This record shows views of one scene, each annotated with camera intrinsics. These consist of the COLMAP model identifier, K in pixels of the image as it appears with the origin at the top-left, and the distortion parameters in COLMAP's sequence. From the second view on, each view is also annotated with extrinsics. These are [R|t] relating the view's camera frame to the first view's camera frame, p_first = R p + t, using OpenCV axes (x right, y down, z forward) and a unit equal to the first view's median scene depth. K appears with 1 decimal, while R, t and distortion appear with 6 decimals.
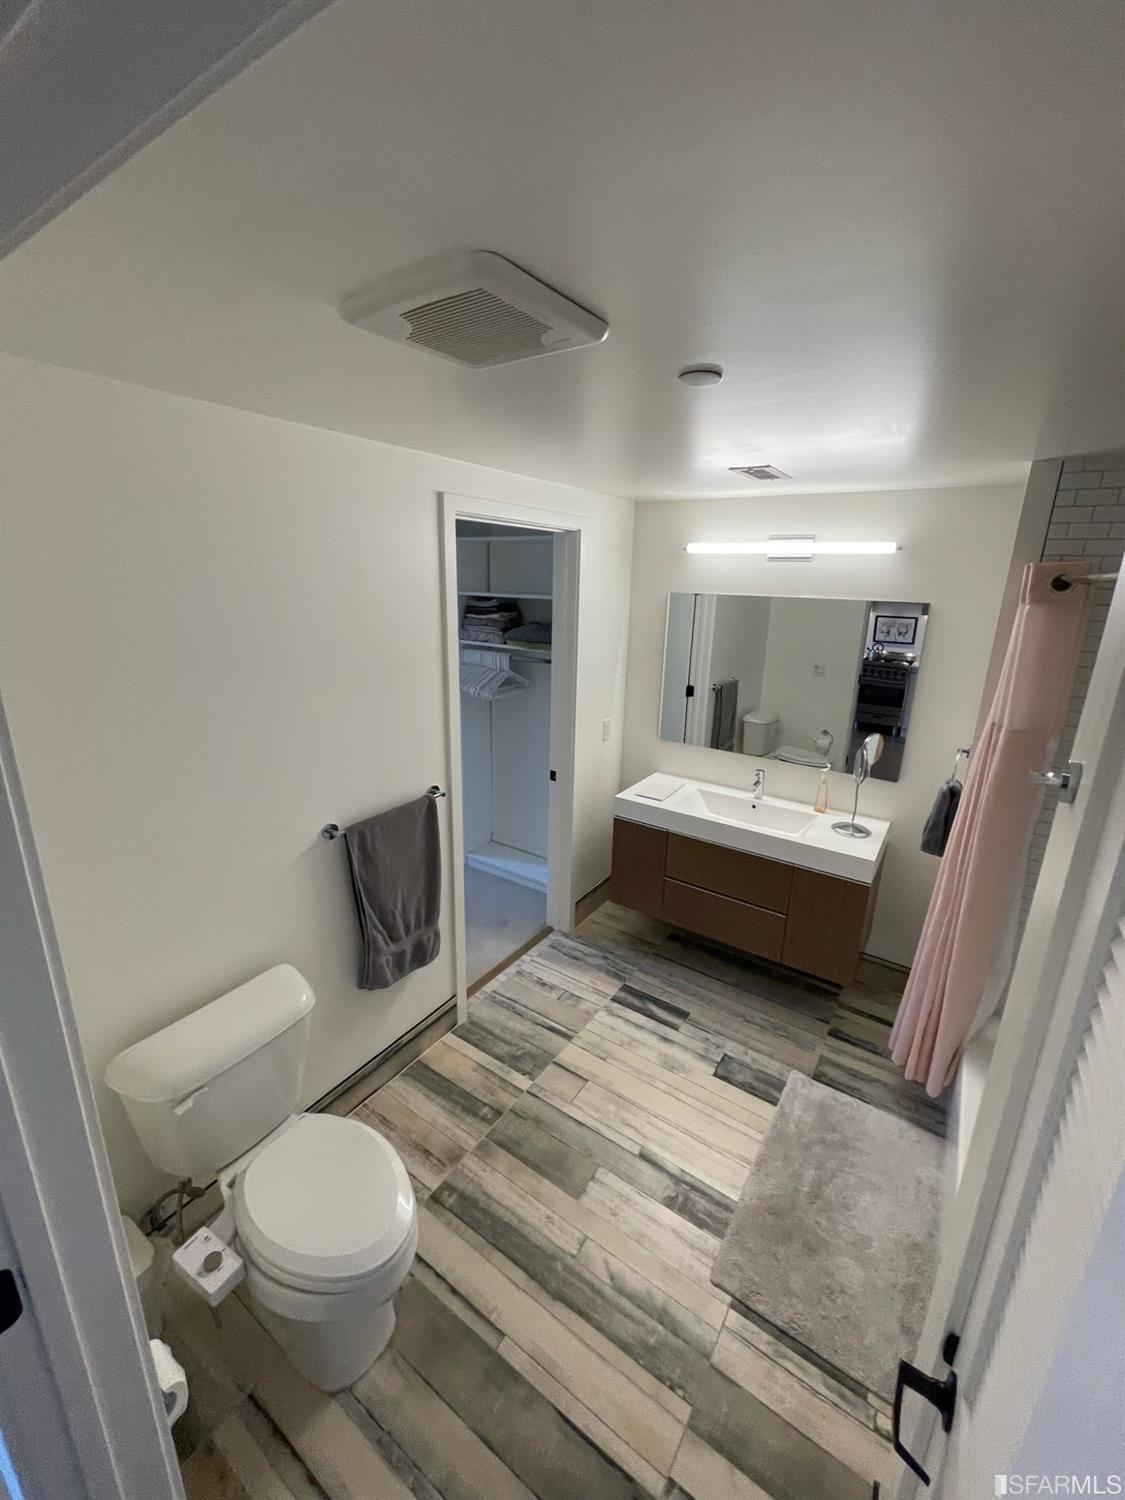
lens RADIAL K [[606.2, 0, 563.5], [0, 606.2, 746.2], [0, 0, 1]] dist [-0.002095, 0.000513]
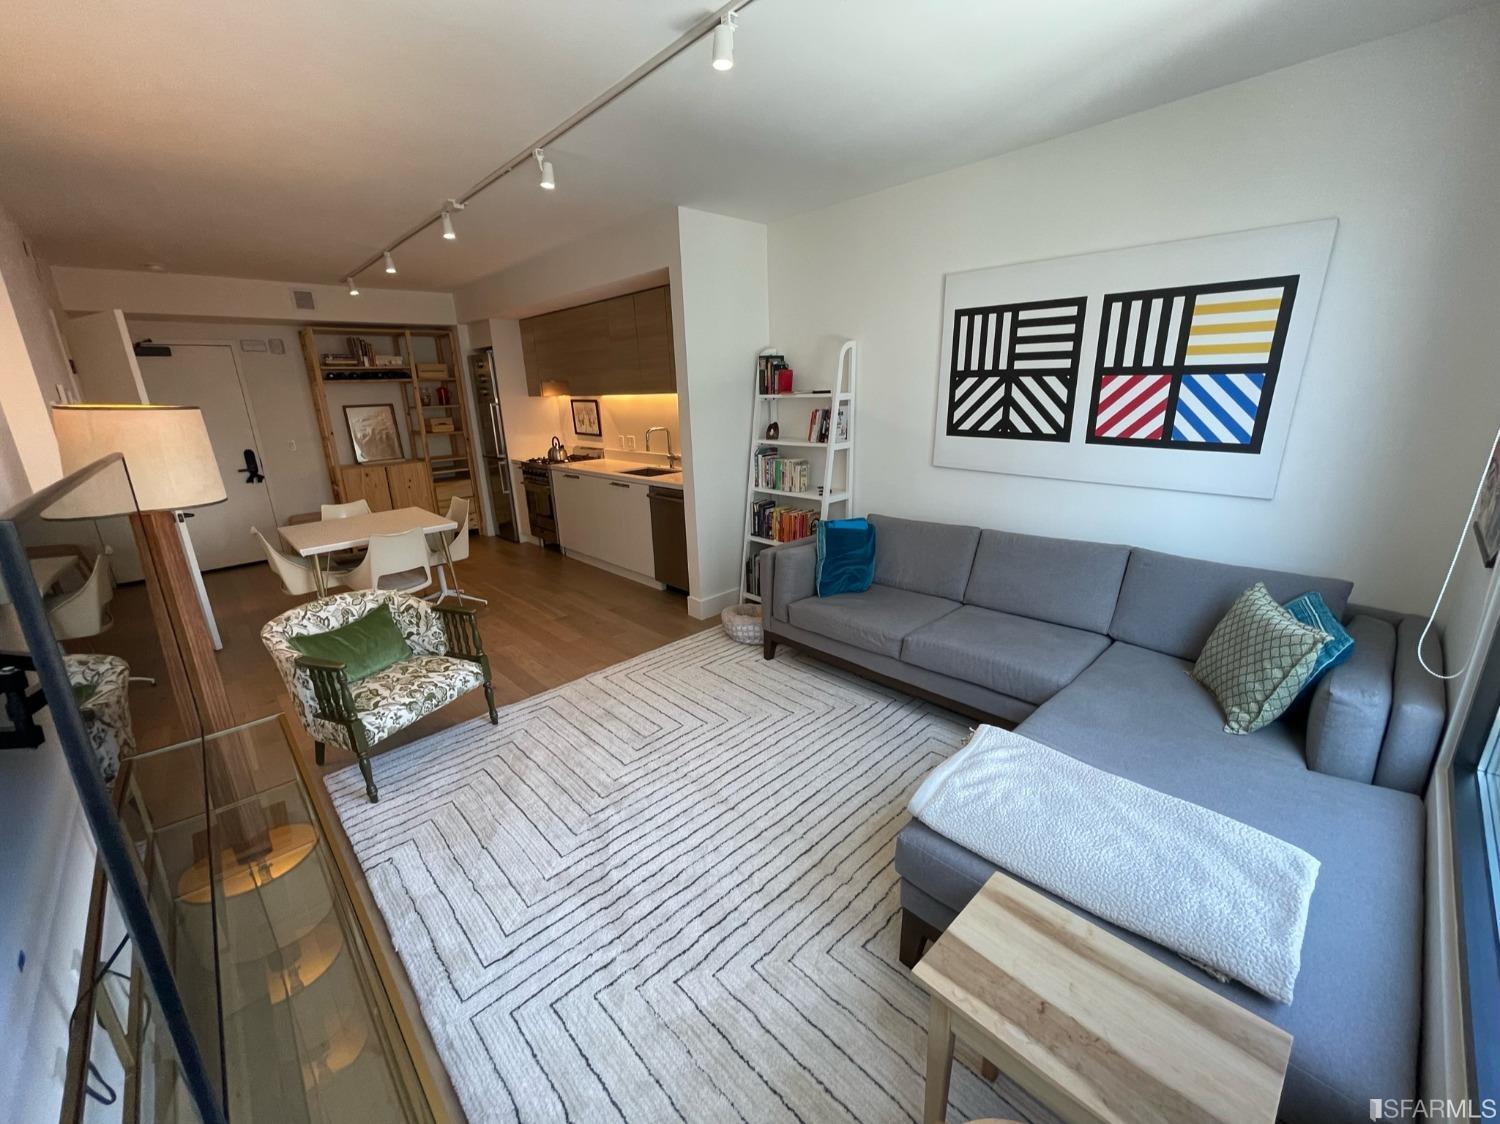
lens RADIAL K [[606.2, 0, 743.3], [0, 606.2, 562.7], [0, 0, 1]] dist [-0.002095, 0.000513]
pose [[0.974459, 0.005128, -0.224505, 0.911039], [-0.002712, 0.999935, 0.011072, -0.018854], [0.224547, -0.010180, 0.974410, 0.298786]]
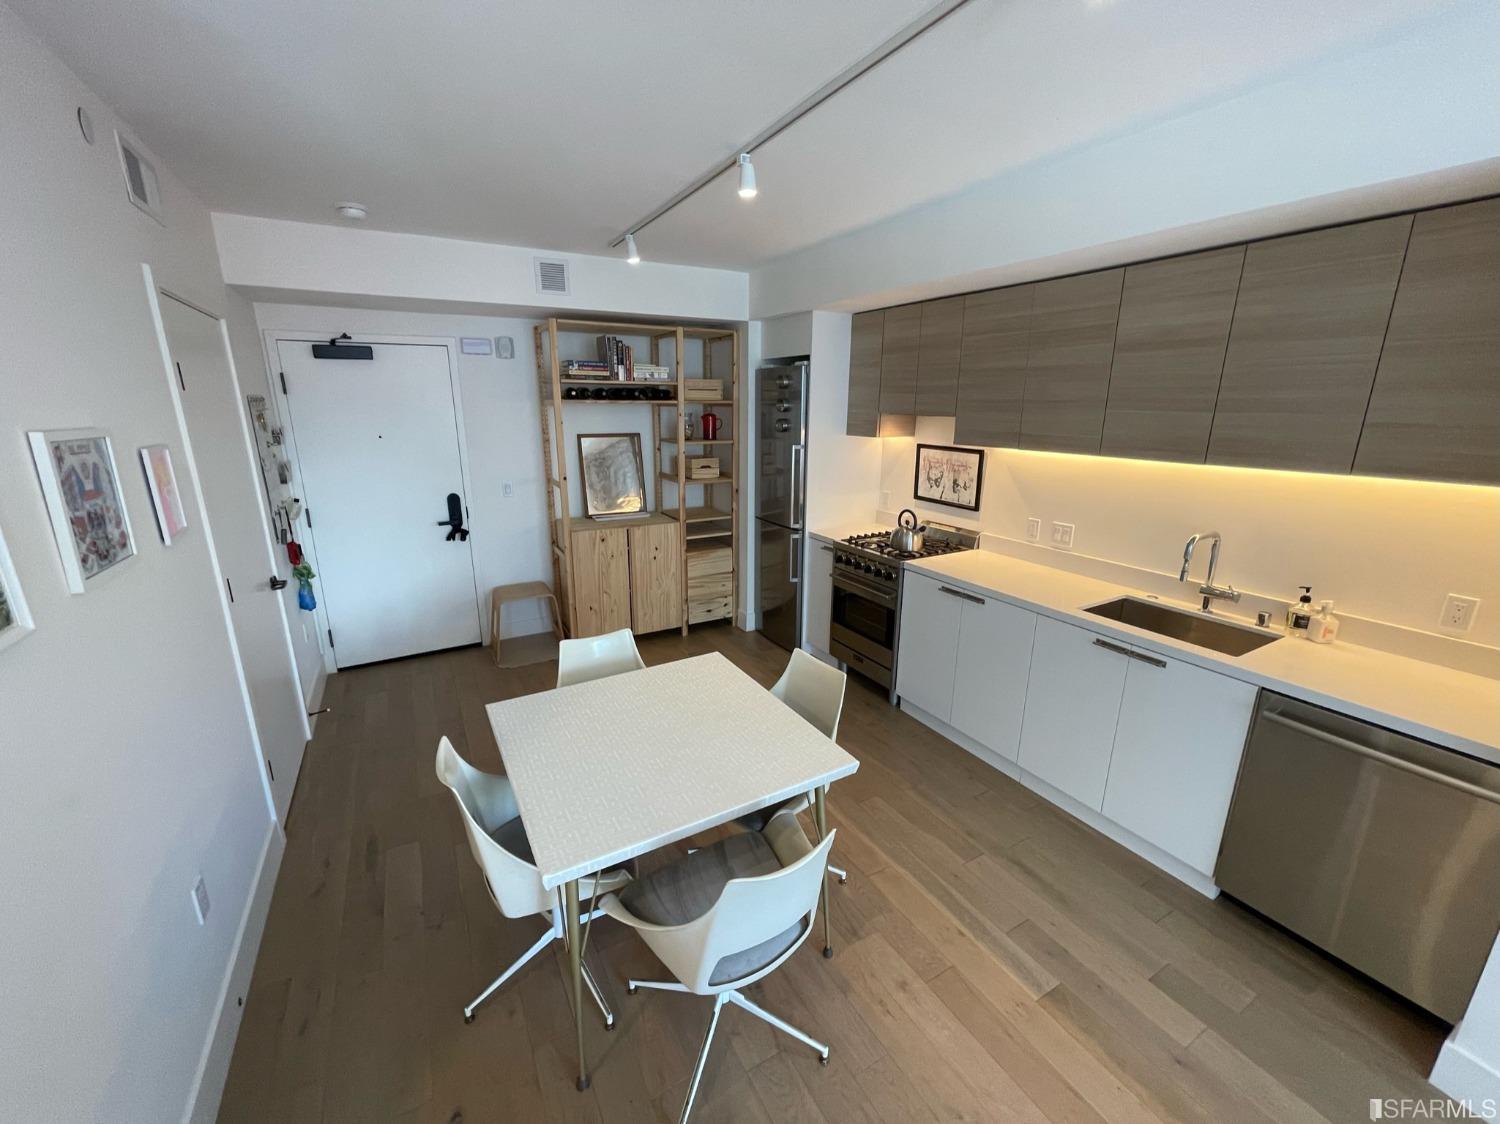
lens RADIAL K [[604.1, 0, 742.8], [0, 604.1, 562.0], [0, 0, 1]] dist [-0.000661, 0.000055]
pose [[0.895062, 0.093324, -0.436066, 0.613039], [-0.101166, 0.994856, 0.005259, -0.114763], [0.434314, 0.039408, 0.899899, 0.525610]]
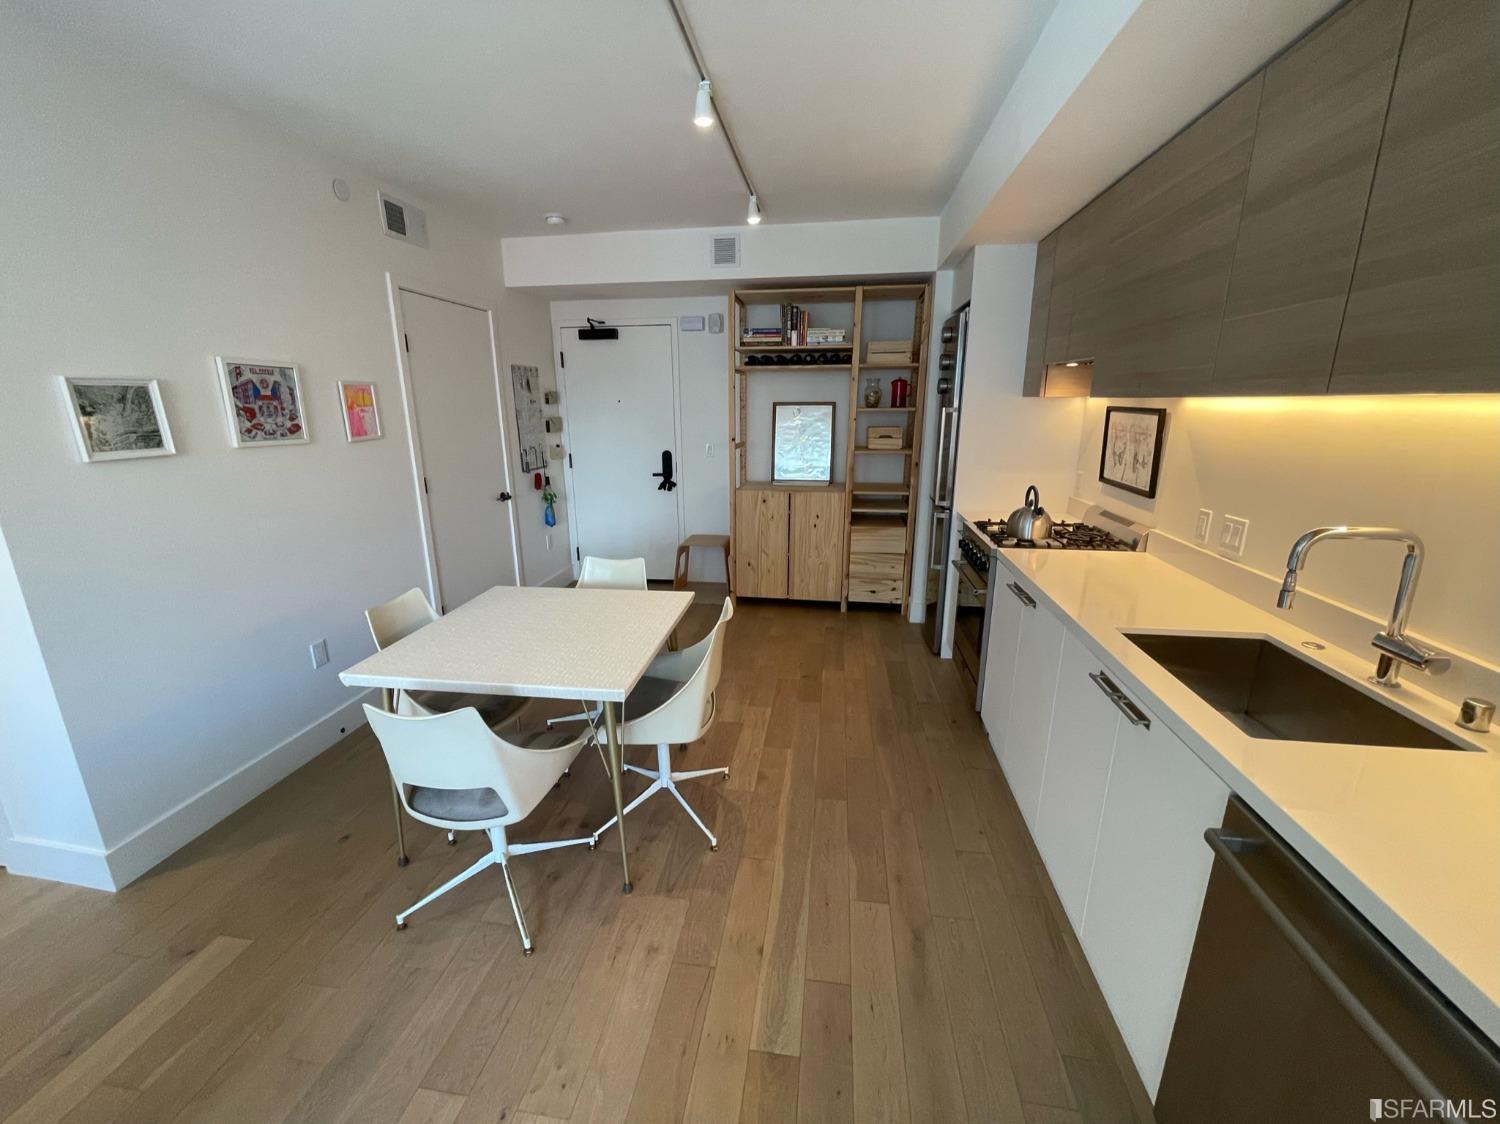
lens RADIAL K [[606.2, 0, 743.3], [0, 606.2, 562.7], [0, 0, 1]] dist [-0.002095, 0.000513]
pose [[0.434163, 0.206118, -0.876937, 0.755502], [-0.226639, 0.967152, 0.115116, -0.123114], [0.871858, 0.148769, 0.466616, 0.673333]]
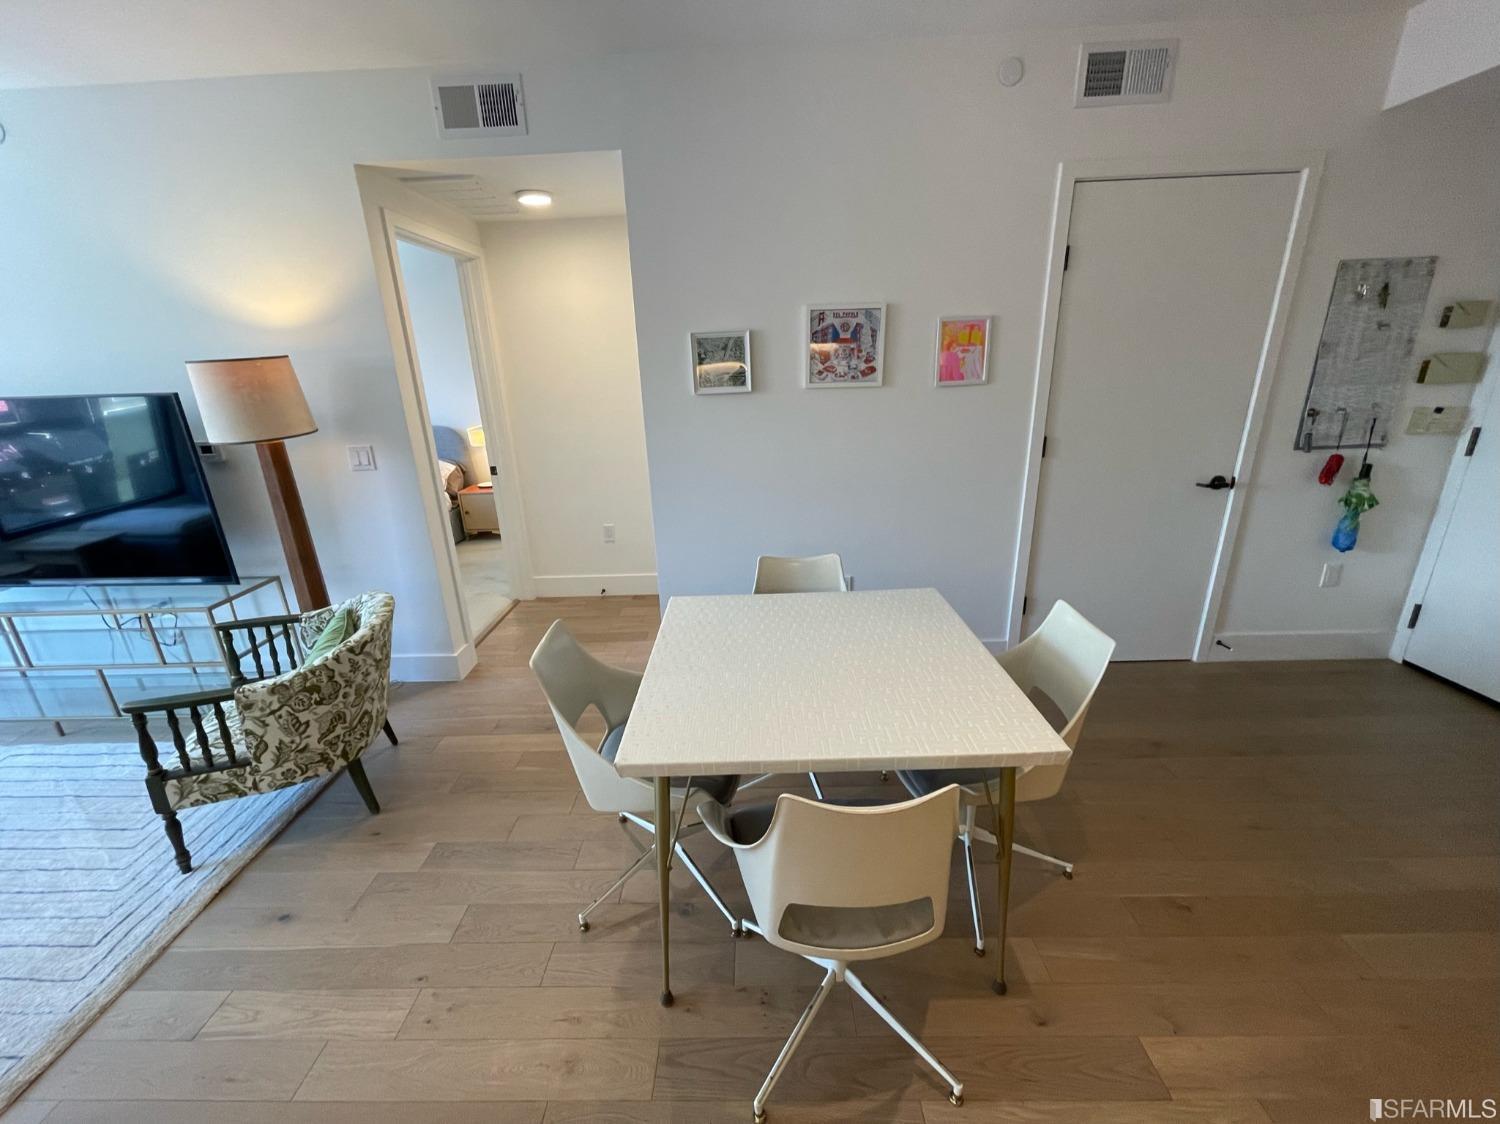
lens RADIAL K [[606.2, 0, 743.3], [0, 606.2, 562.7], [0, 0, 1]] dist [-0.002095, 0.000513]
pose [[-0.838362, 0.178716, -0.514986, 0.603809], [-0.131095, 0.850903, 0.508703, -0.167965], [0.529116, 0.493989, -0.689936, 0.836868]]
